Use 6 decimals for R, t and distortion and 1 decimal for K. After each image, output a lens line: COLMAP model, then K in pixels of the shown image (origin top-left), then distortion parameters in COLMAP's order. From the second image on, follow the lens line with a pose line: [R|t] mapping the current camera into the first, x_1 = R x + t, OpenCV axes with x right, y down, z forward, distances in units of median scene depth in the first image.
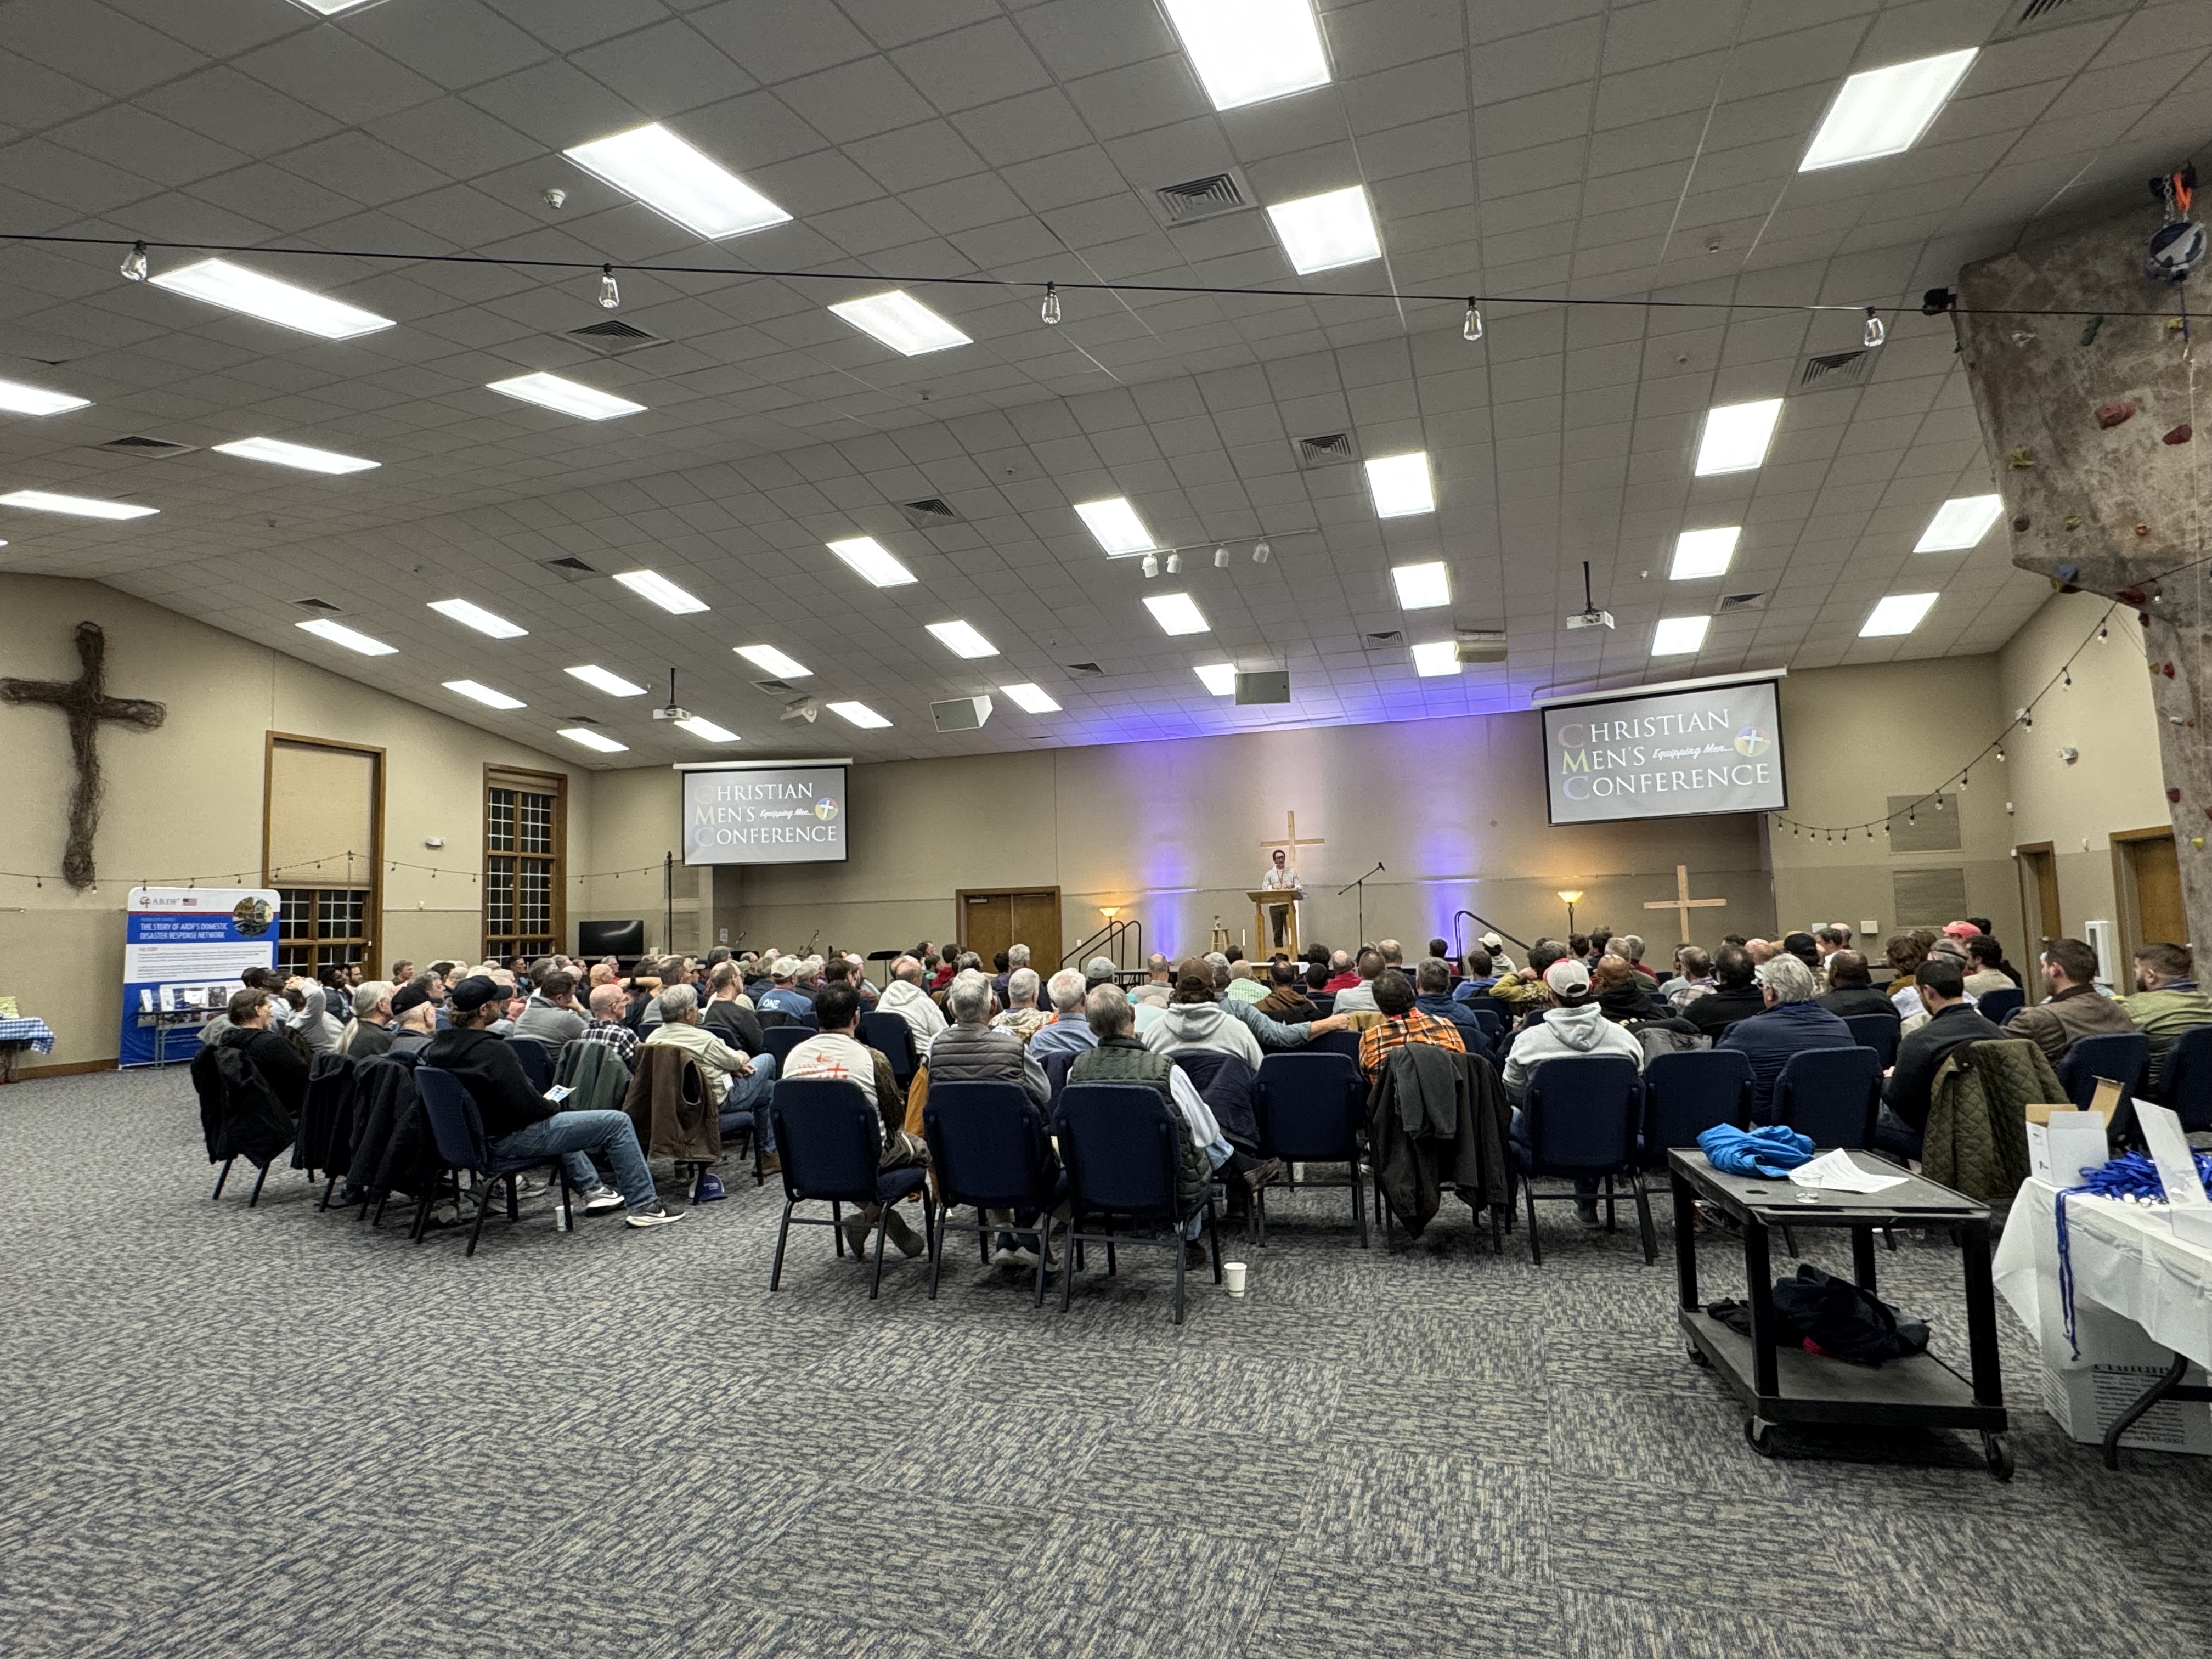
lens RADIAL K [[1198.2, 0, 1106.0], [0, 1198.2, 829.5], [0, 0, 1]] dist [-0.003490, 0.000166]
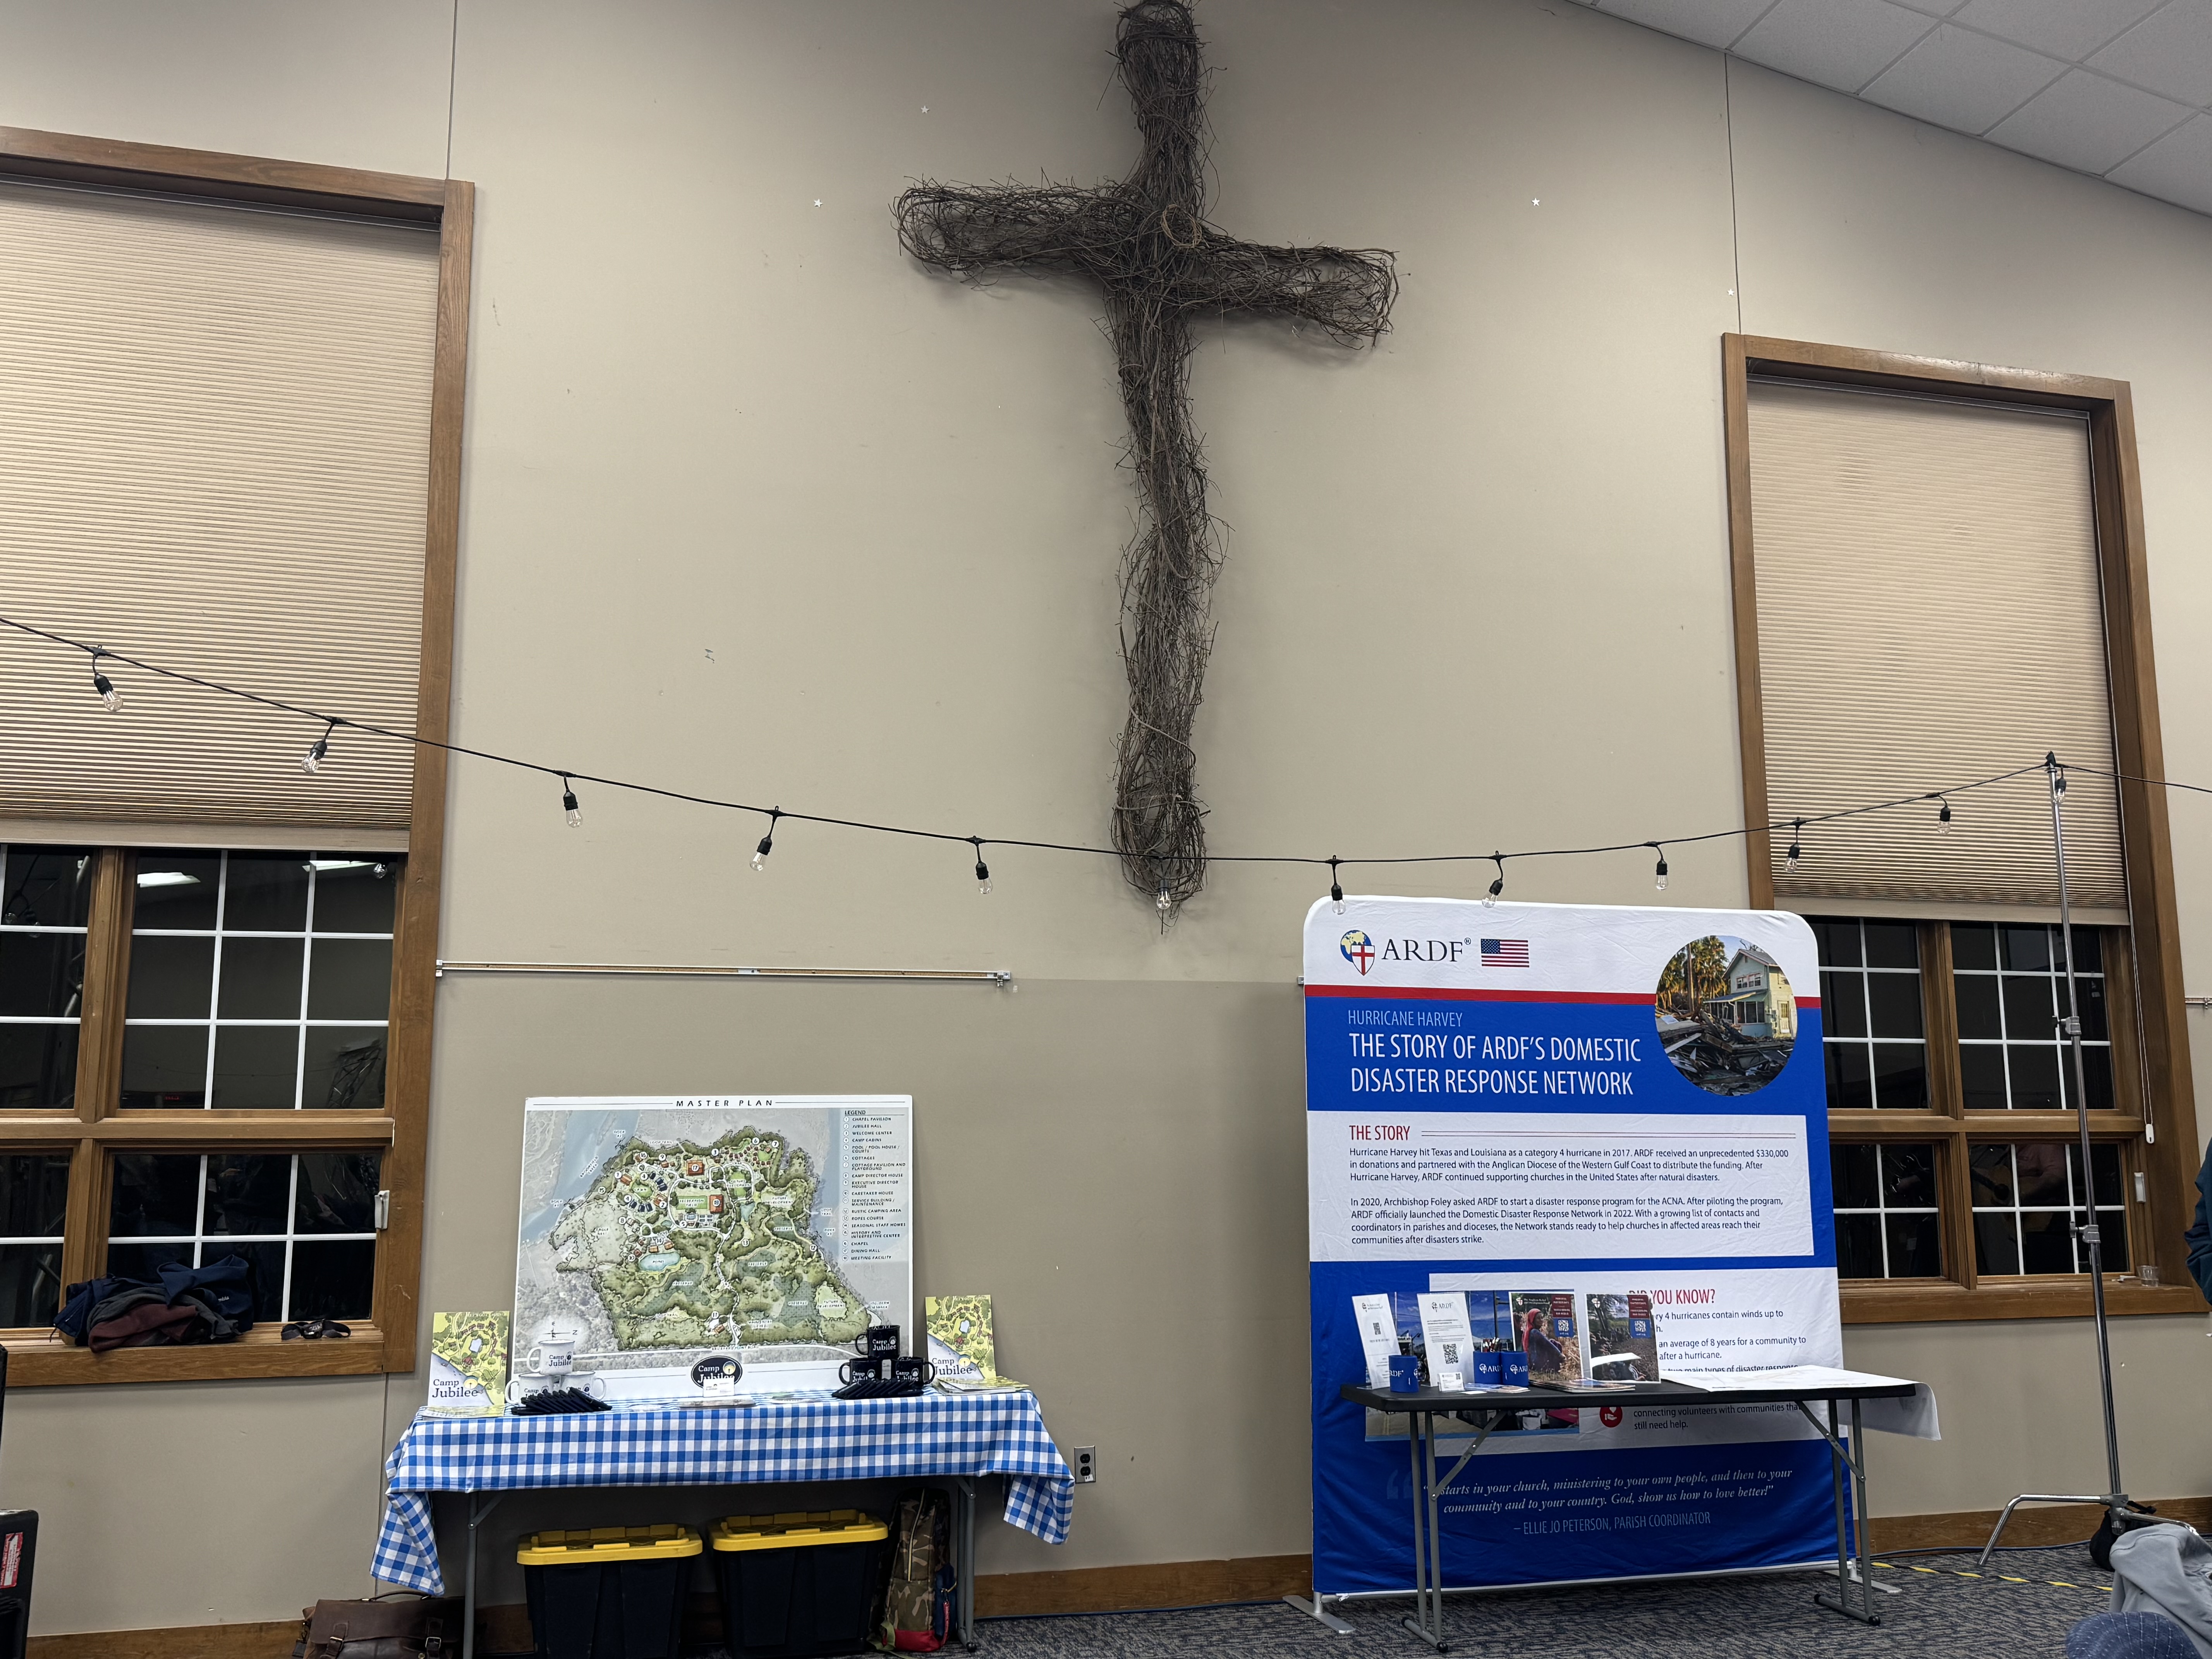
lens RADIAL K [[1971.0, 0, 1106.0], [0, 1971.0, 829.5], [0, 0, 1]] dist [0.051307, -0.002246]
pose [[0.576191, -0.107730, -0.810184, -0.439582], [0.054157, 0.994129, -0.093673, 0.065475], [0.815519, 0.010096, 0.578643, 0.642091]]
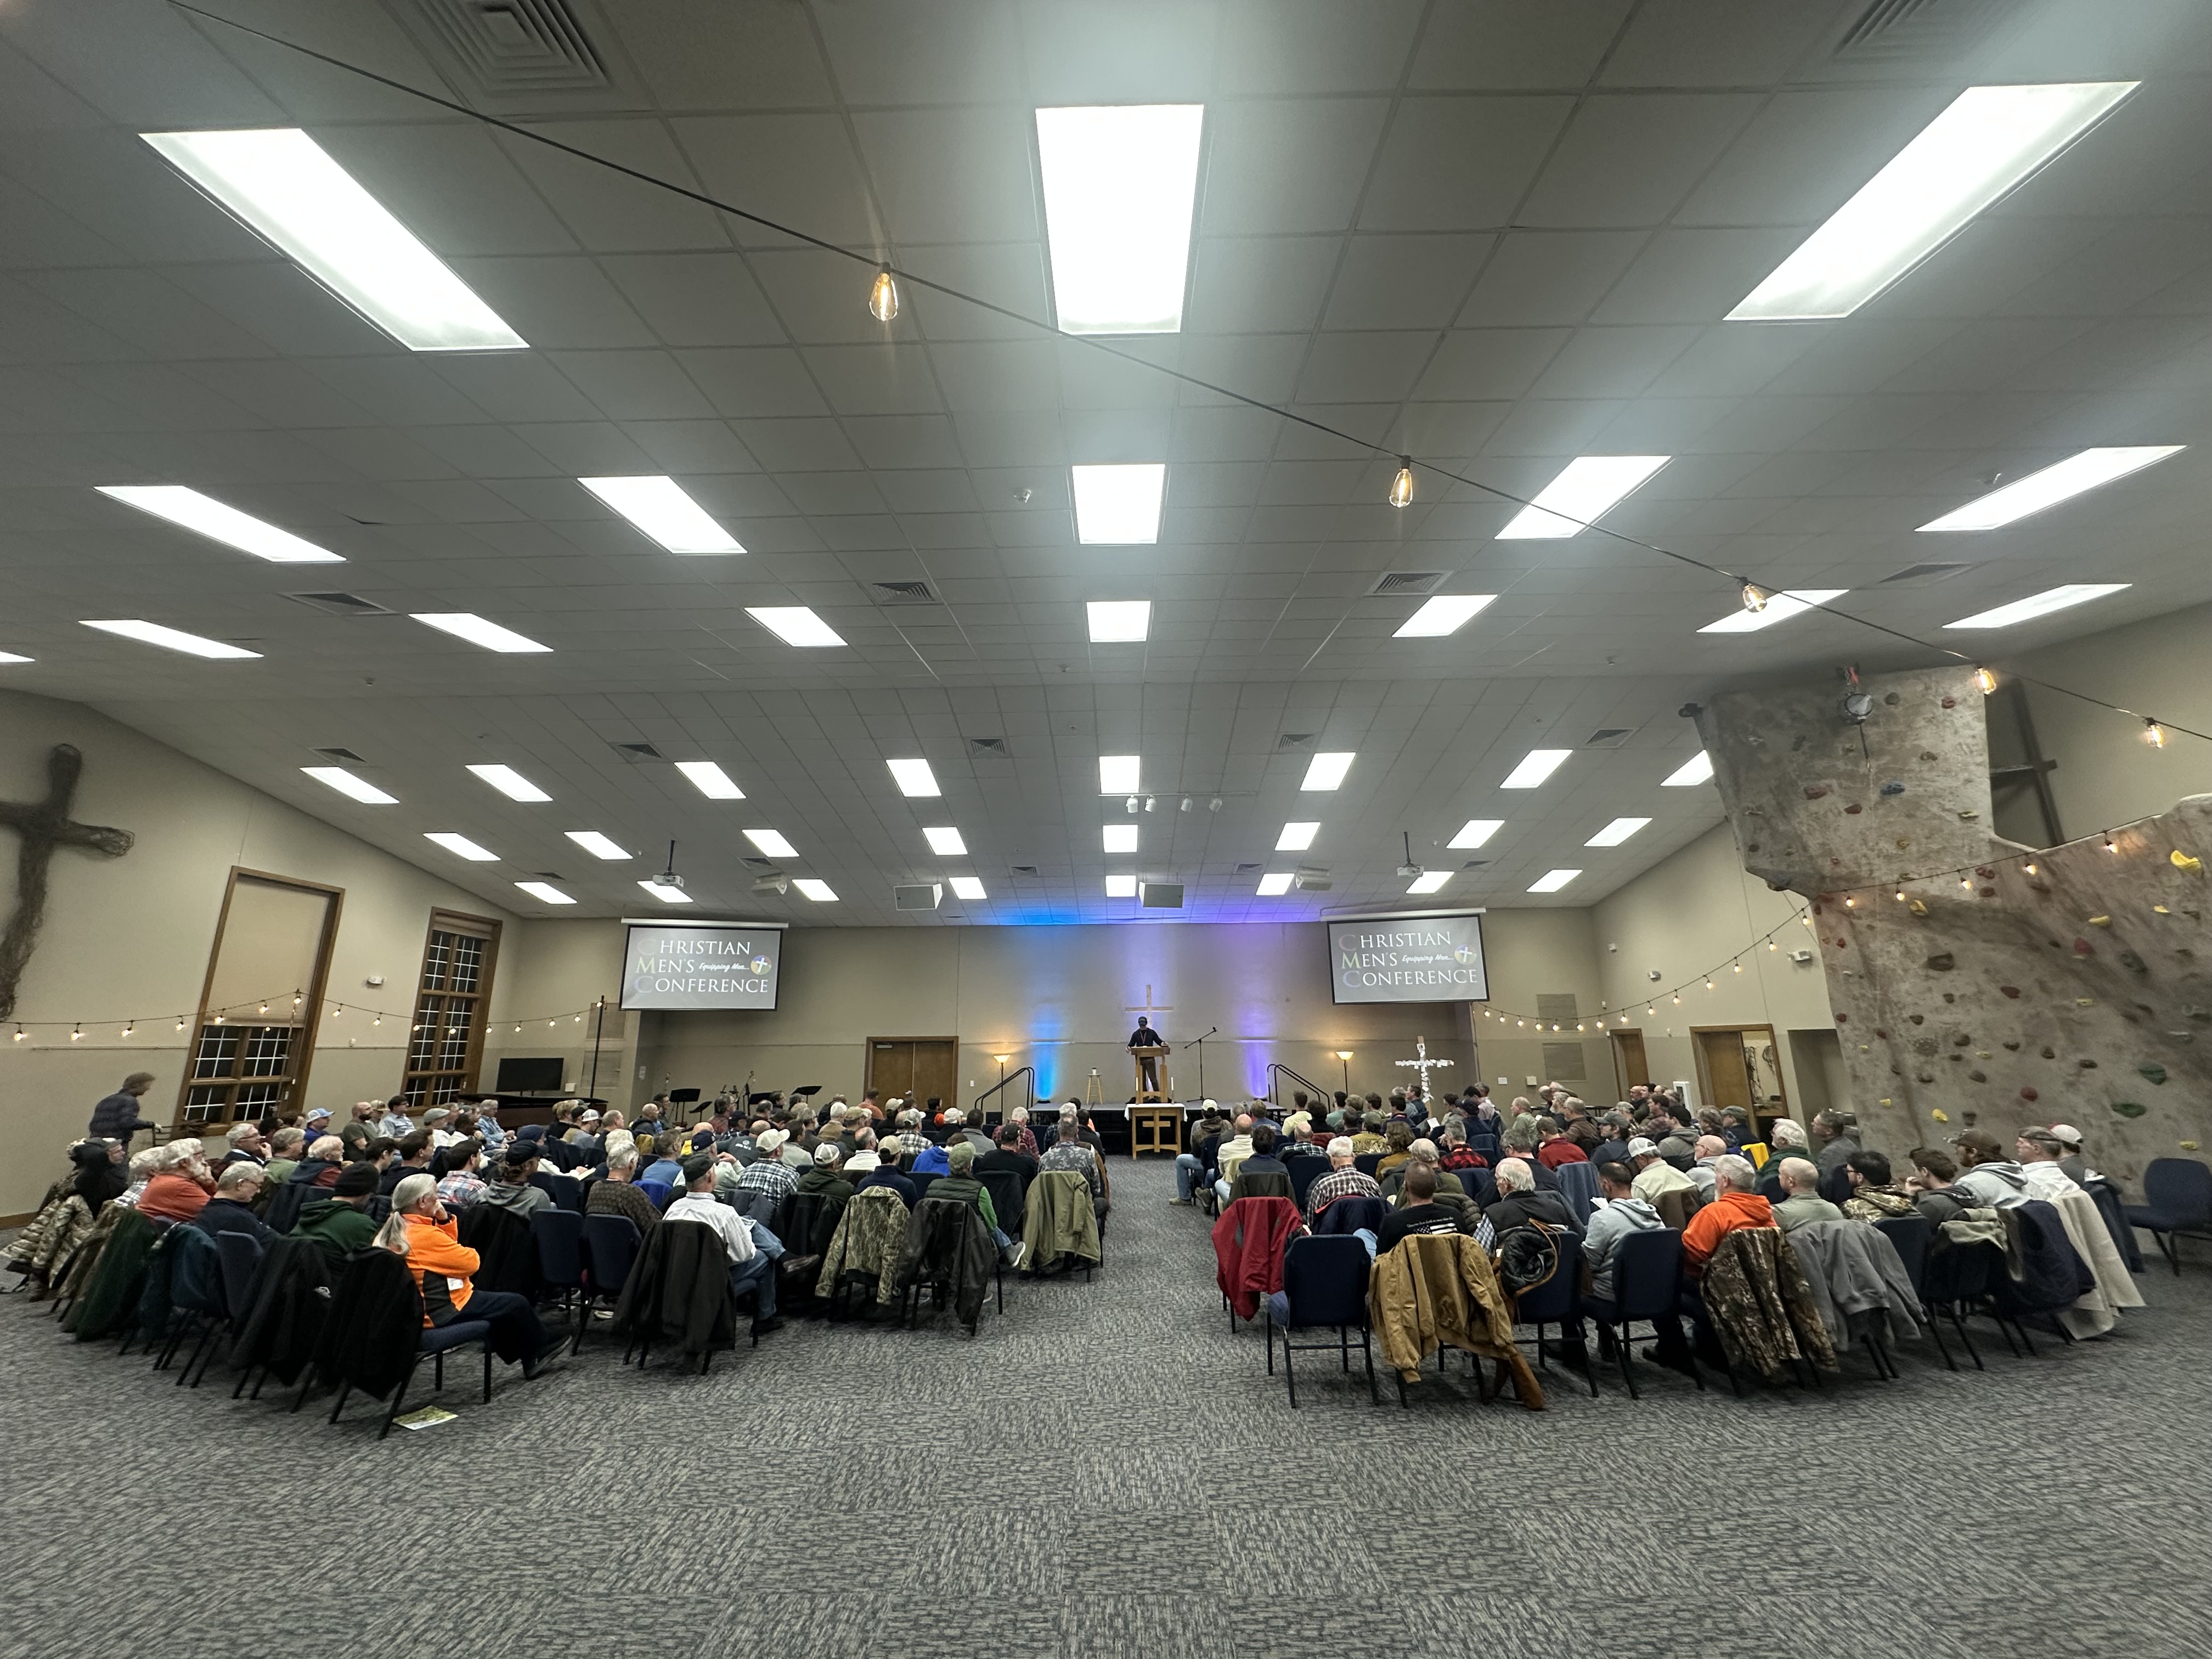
lens RADIAL K [[879.1, 0, 1106.0], [0, 879.1, 829.5], [0, 0, 1]] dist [-0.000782, 0.000256]
pose [[0.949287, 0.093692, 0.300125, -0.231486], [-0.042217, 0.983907, -0.173620, -0.015558], [-0.311562, 0.152145, 0.937966, 0.067442]]
